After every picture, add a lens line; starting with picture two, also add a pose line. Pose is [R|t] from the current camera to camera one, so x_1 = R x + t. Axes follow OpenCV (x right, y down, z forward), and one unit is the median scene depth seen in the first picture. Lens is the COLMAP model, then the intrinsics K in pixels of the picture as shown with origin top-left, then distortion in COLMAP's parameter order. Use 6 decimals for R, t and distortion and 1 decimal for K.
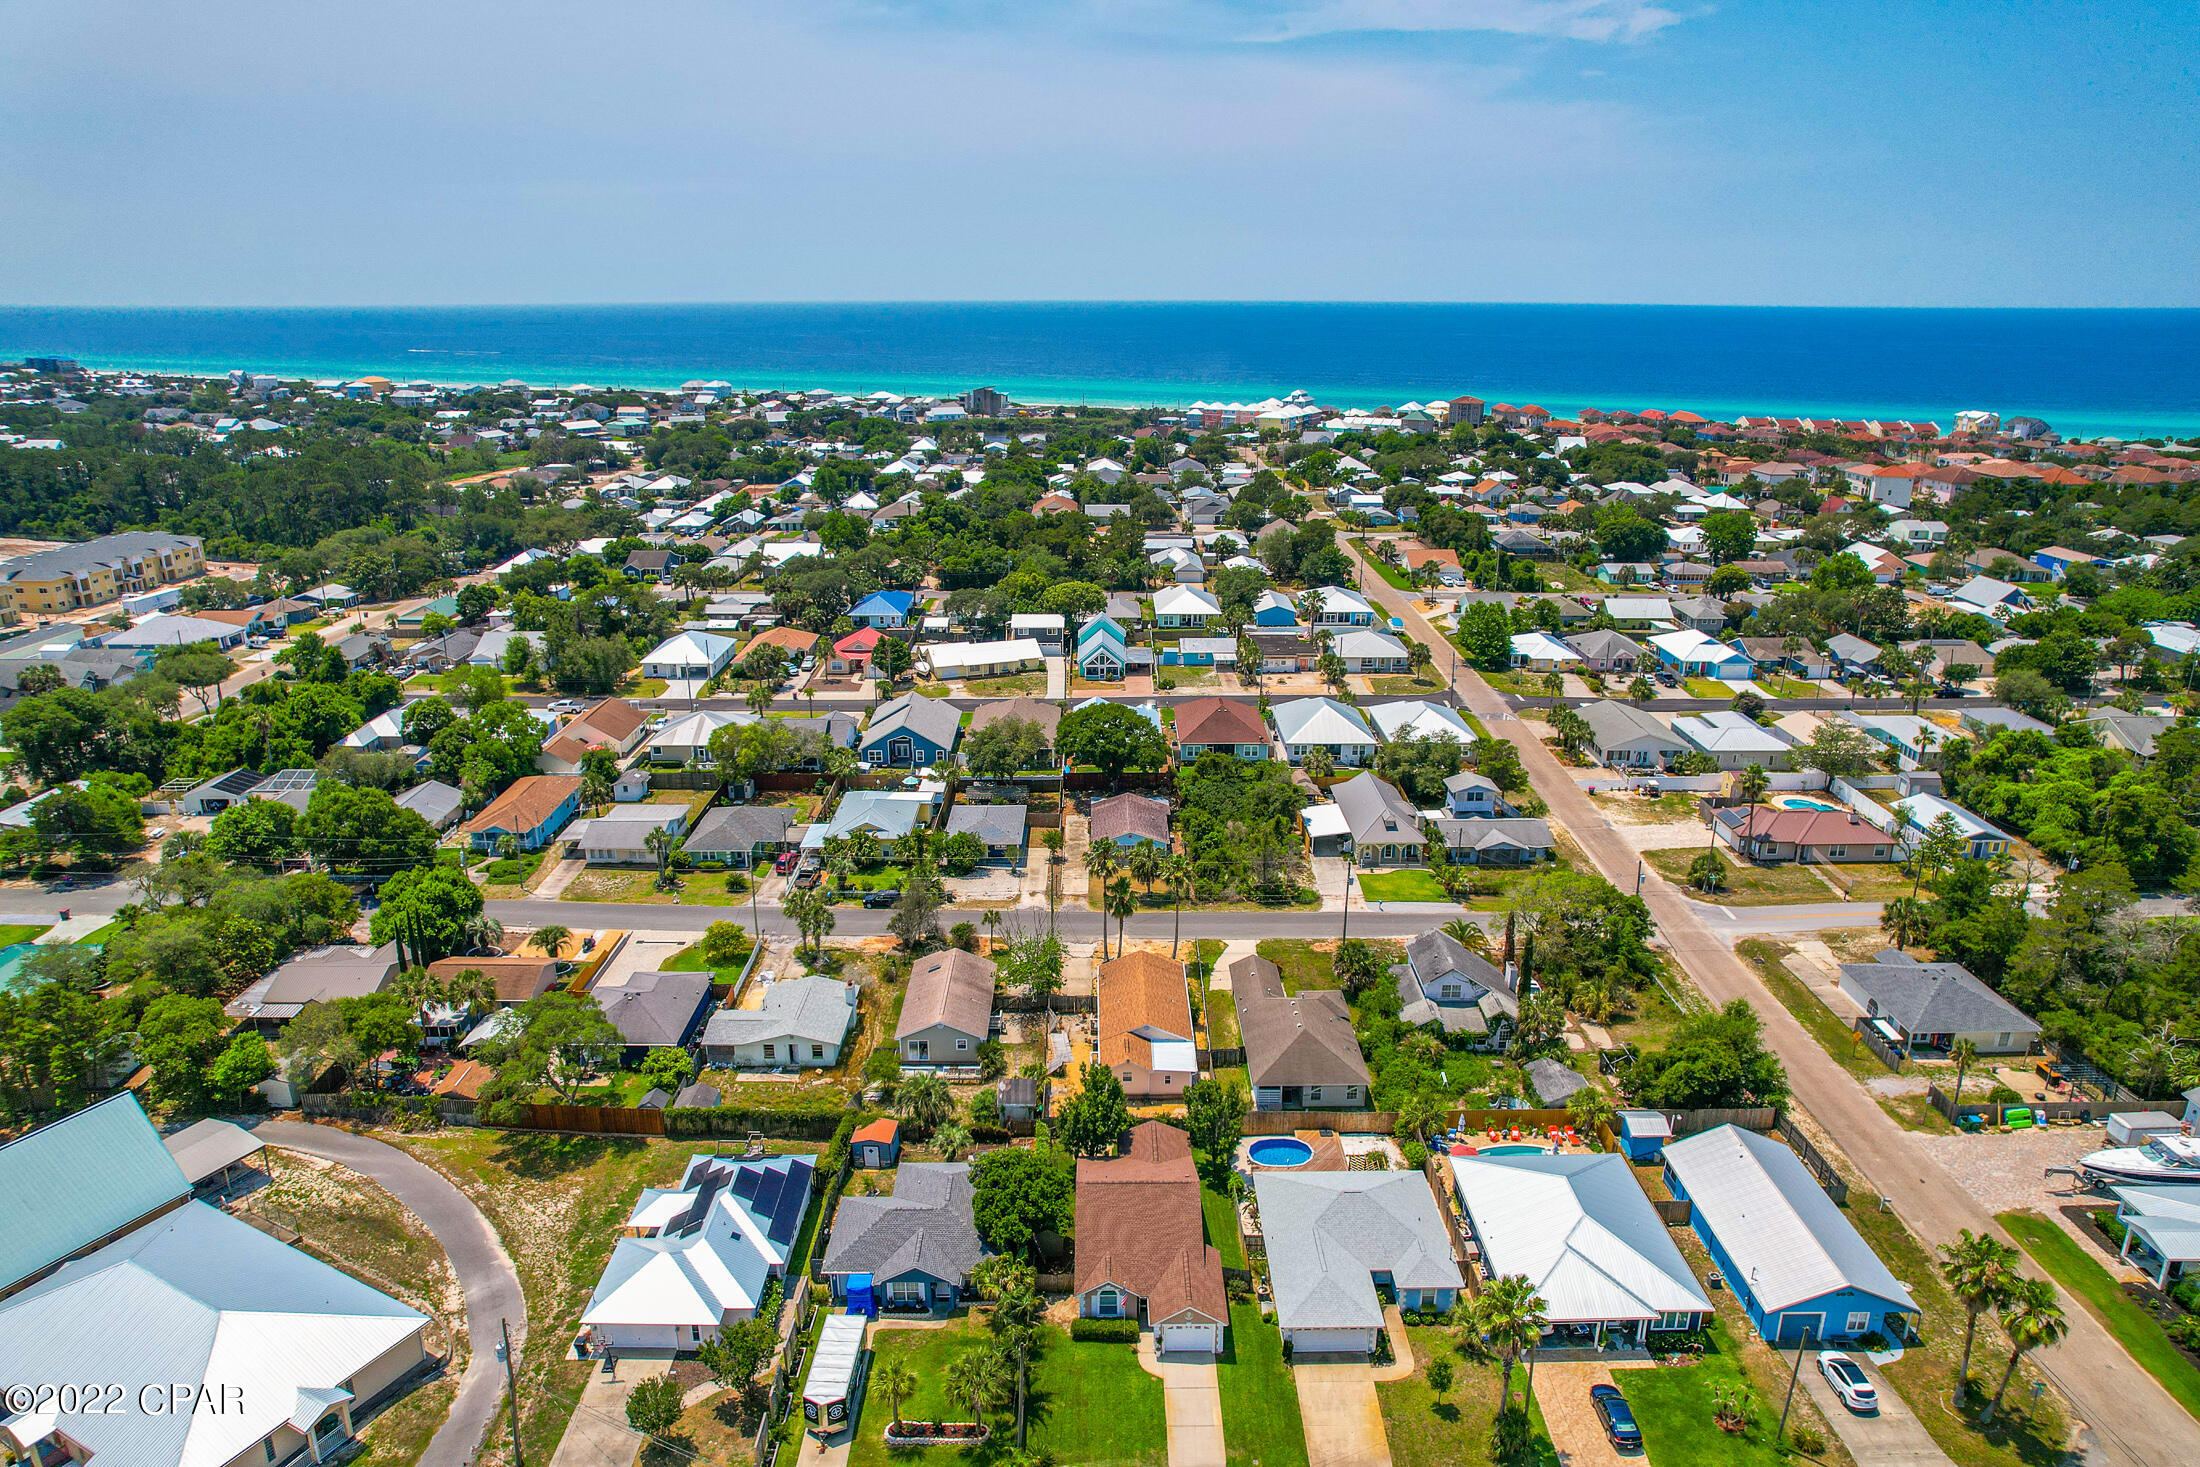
lens RADIAL K [[1405.0, 0, 1108.6], [0, 1405.0, 751.5], [0, 0, 1]] dist [-0.072614, 0.067923]
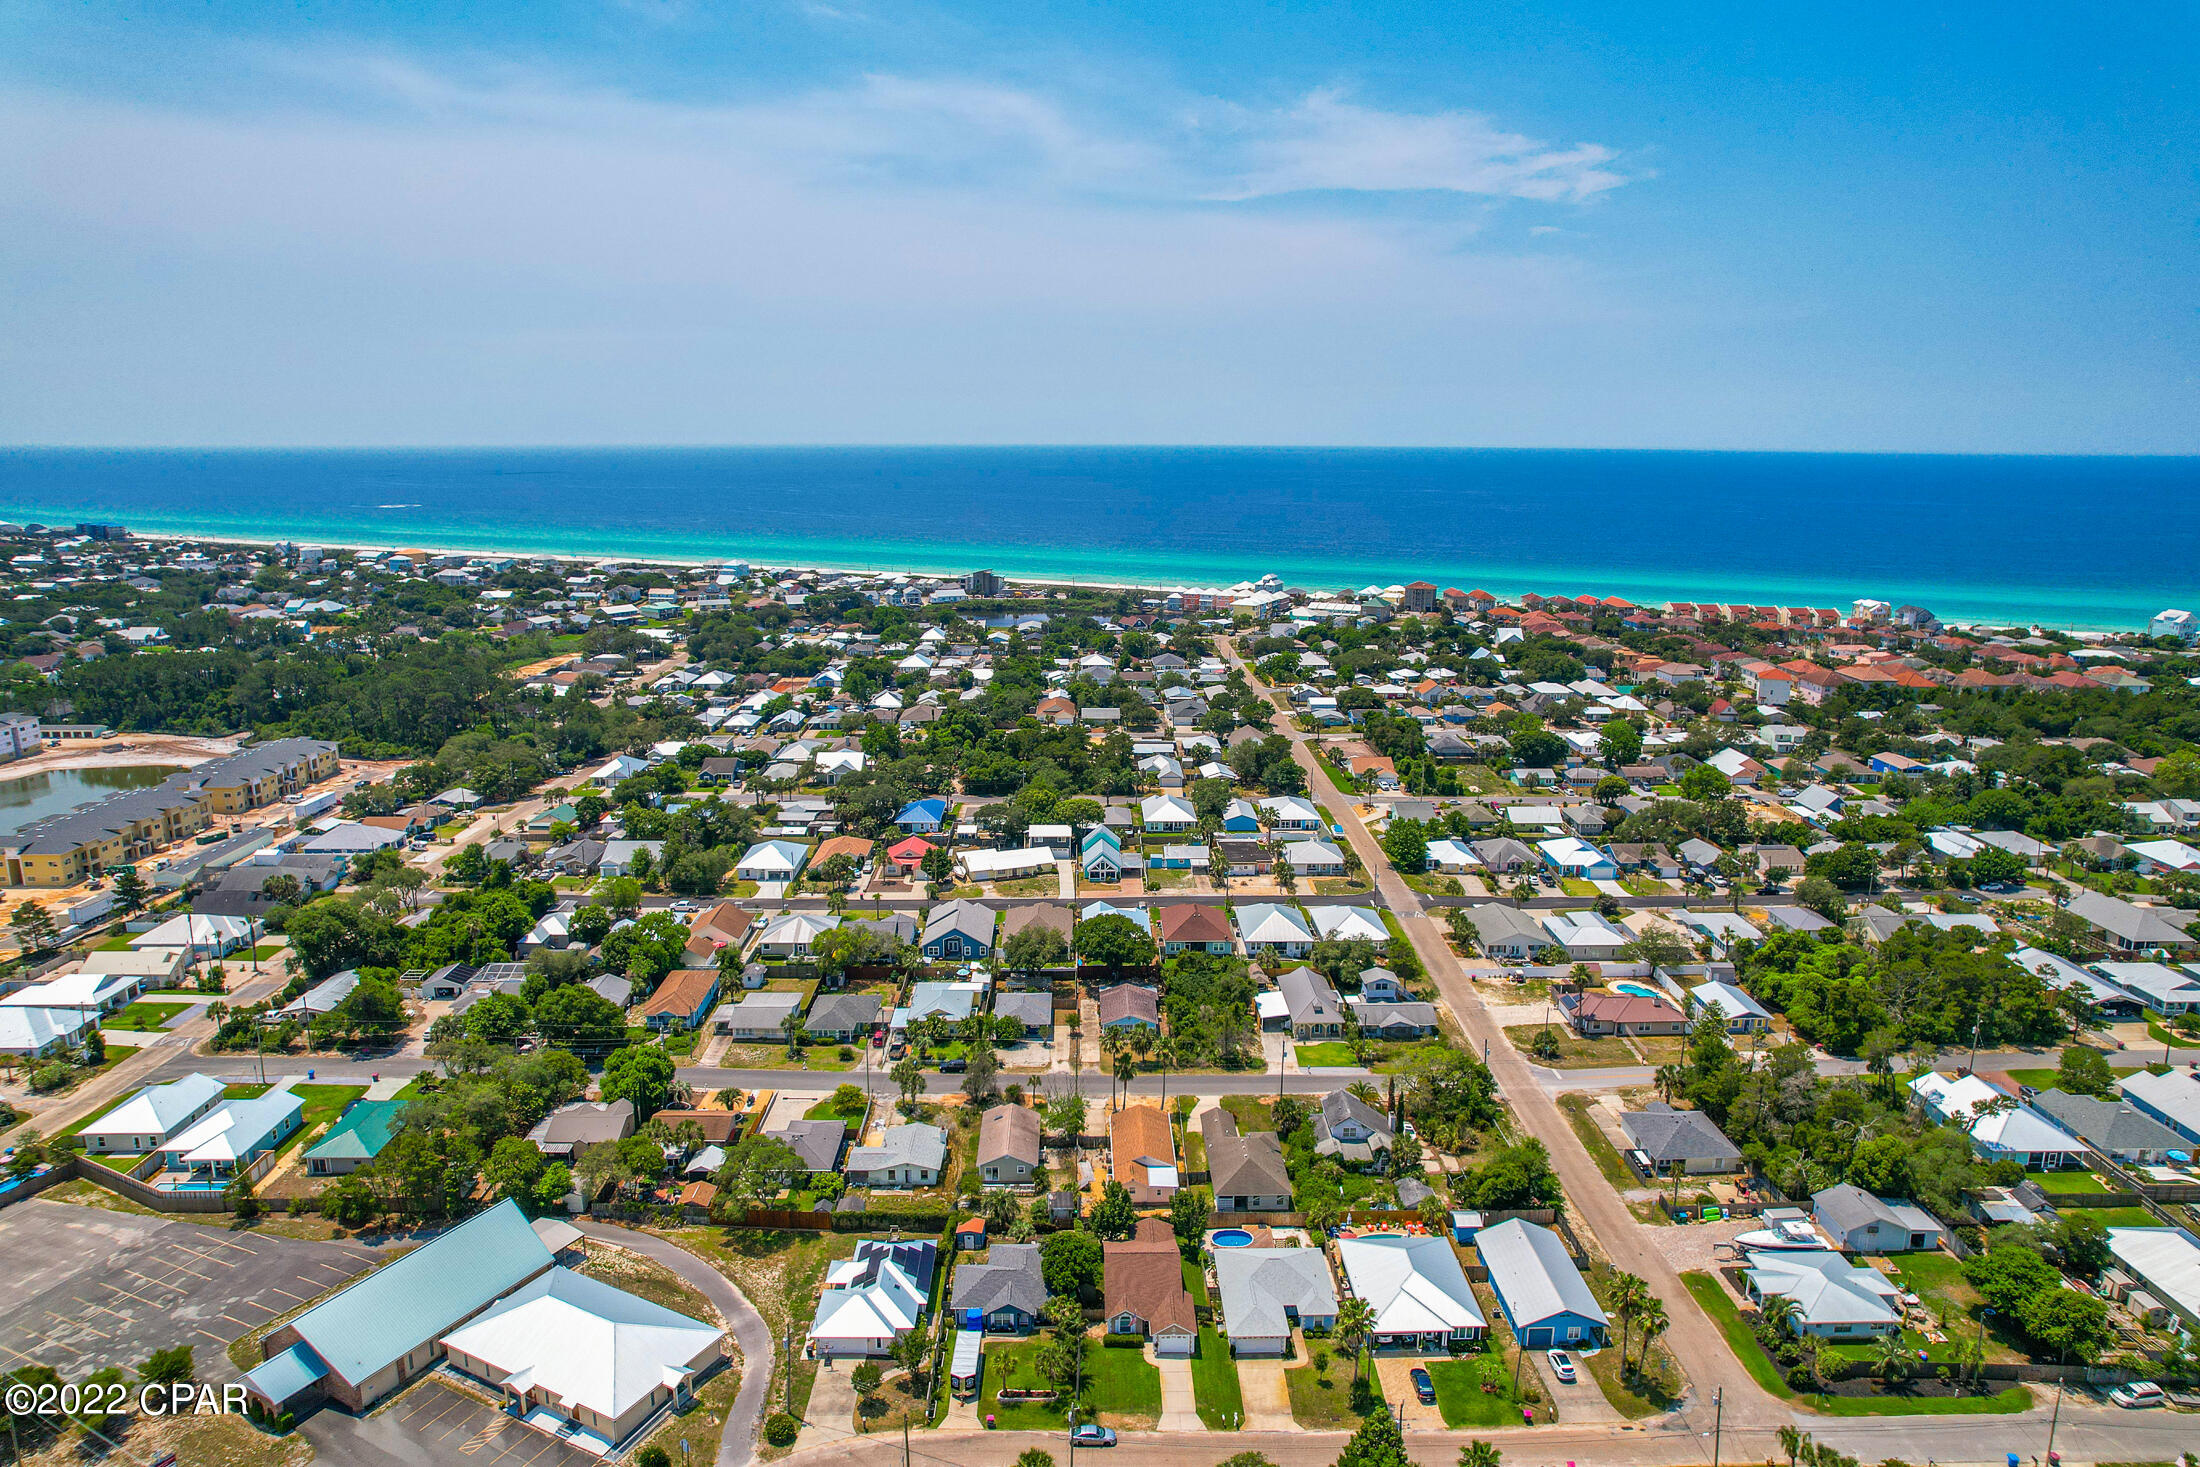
lens RADIAL K [[1405.0, 0, 1108.6], [0, 1405.0, 751.5], [0, 0, 1]] dist [-0.072614, 0.067923]
pose [[0.999913, 0.000464, 0.013189, -0.021869], [0.000788, 0.995496, -0.094796, -0.065596], [-0.013173, 0.094798, 0.995409, -0.369190]]
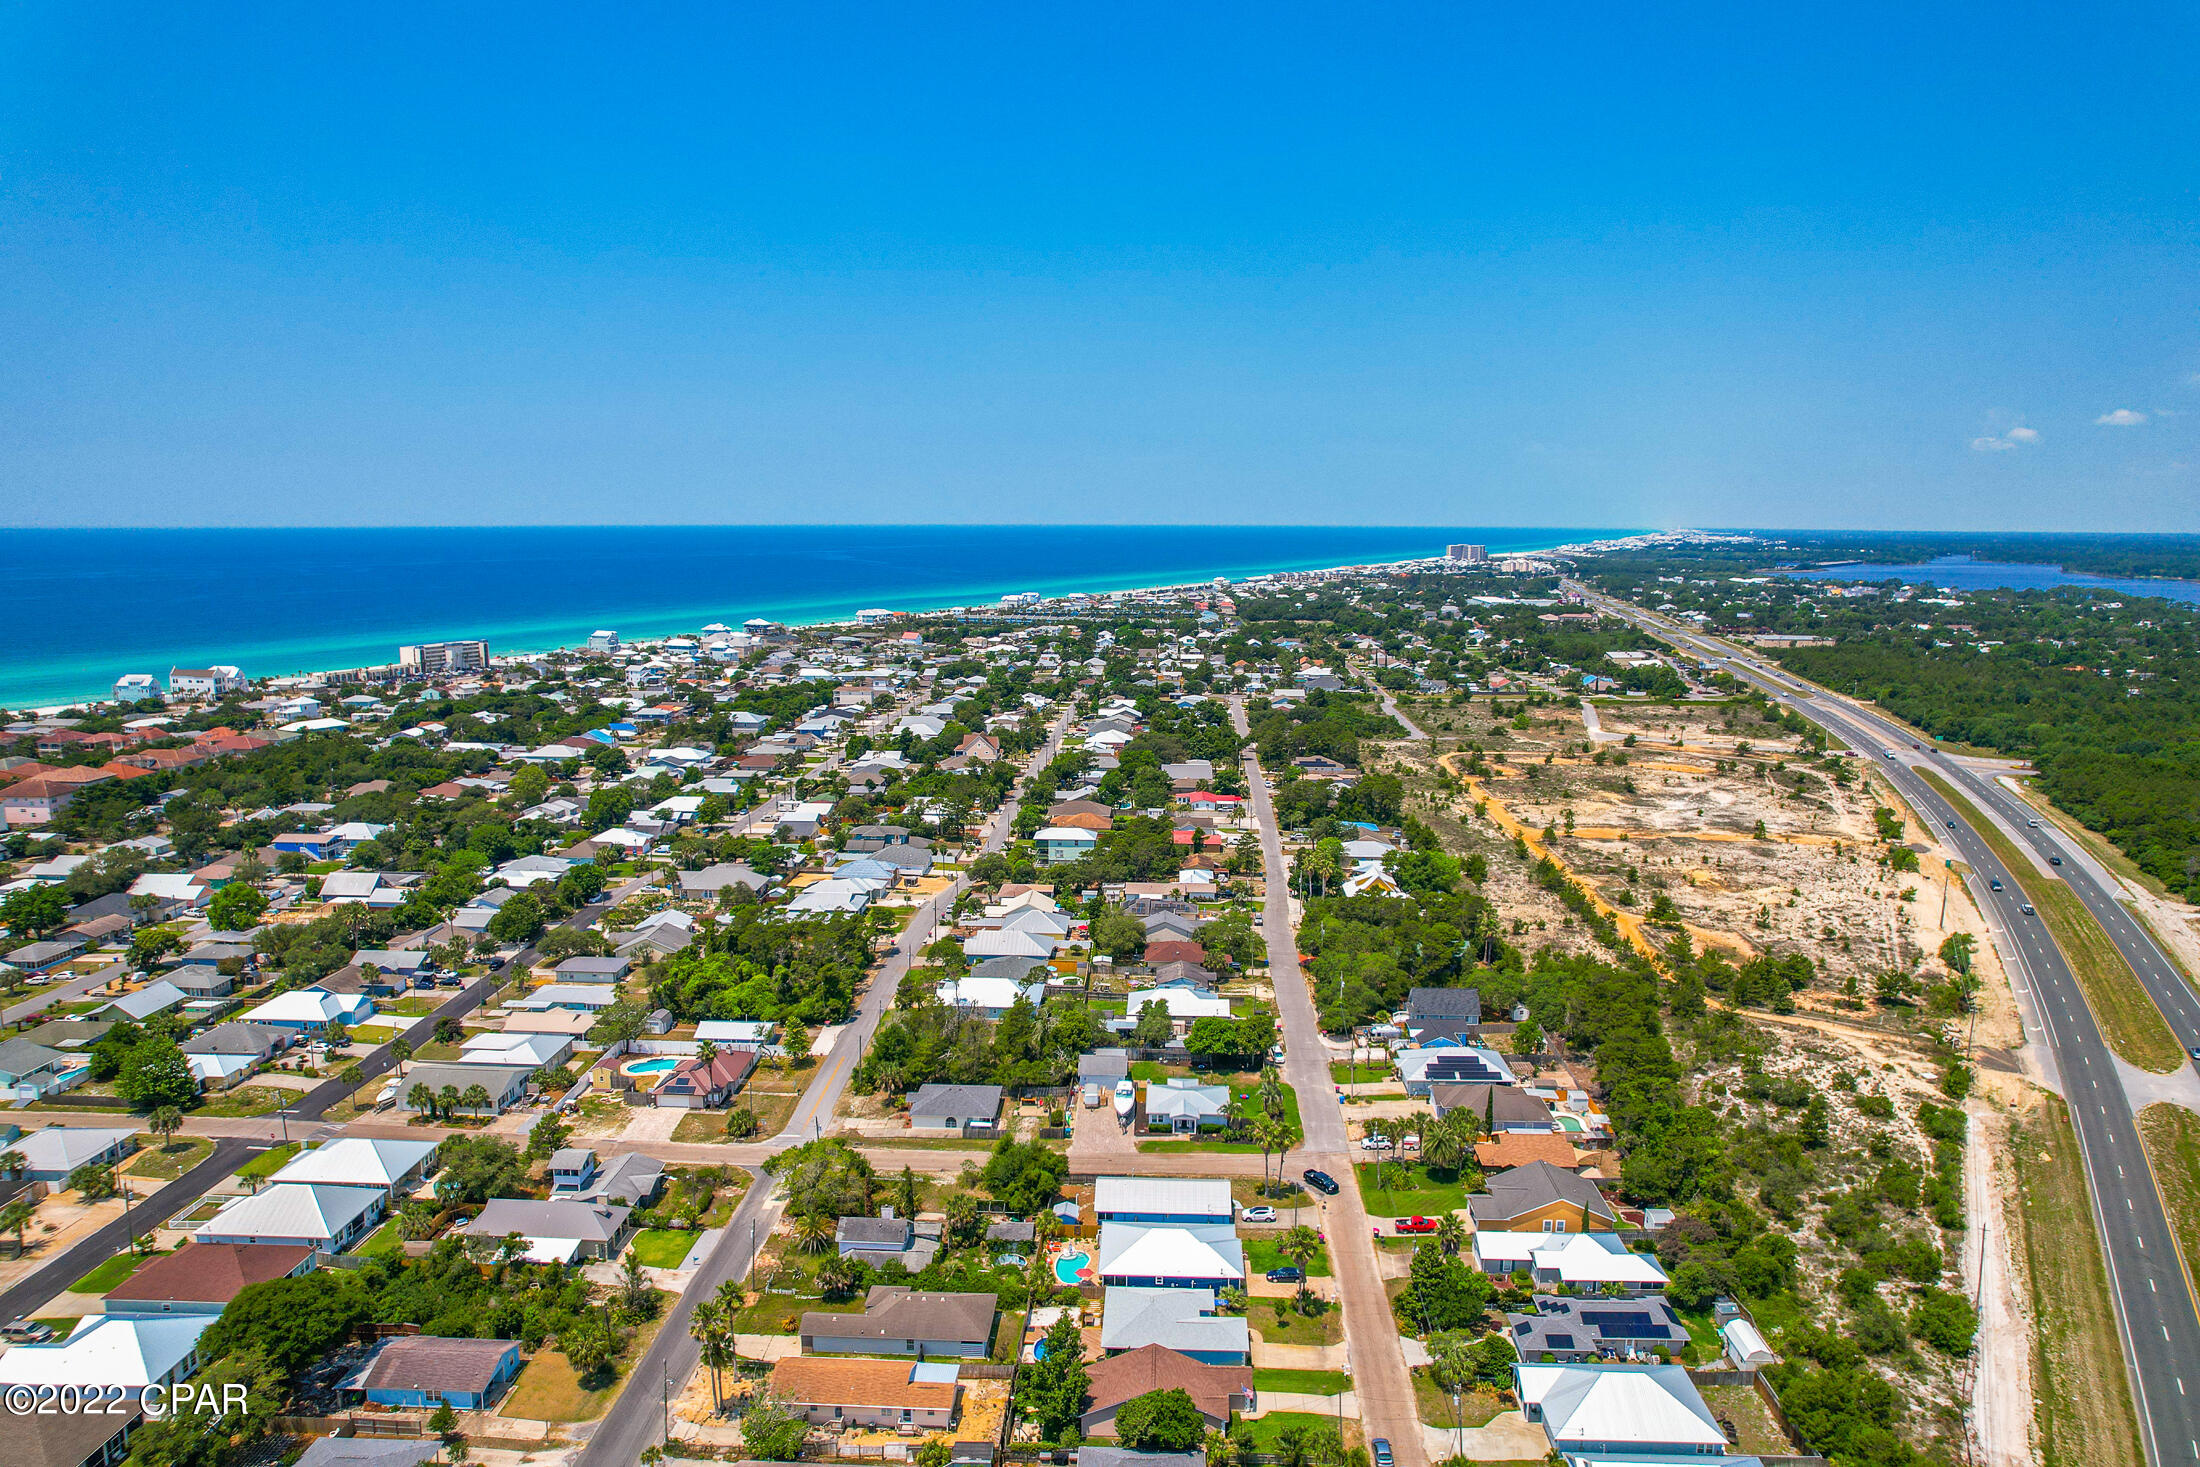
lens RADIAL K [[1405.0, 0, 1108.6], [0, 1405.0, 751.5], [0, 0, 1]] dist [-0.072614, 0.067923]
pose [[0.053317, -0.164402, 0.984951, -0.748920], [0.308227, 0.940901, 0.140365, -0.302756], [-0.949818, 0.296105, 0.100839, 0.382599]]
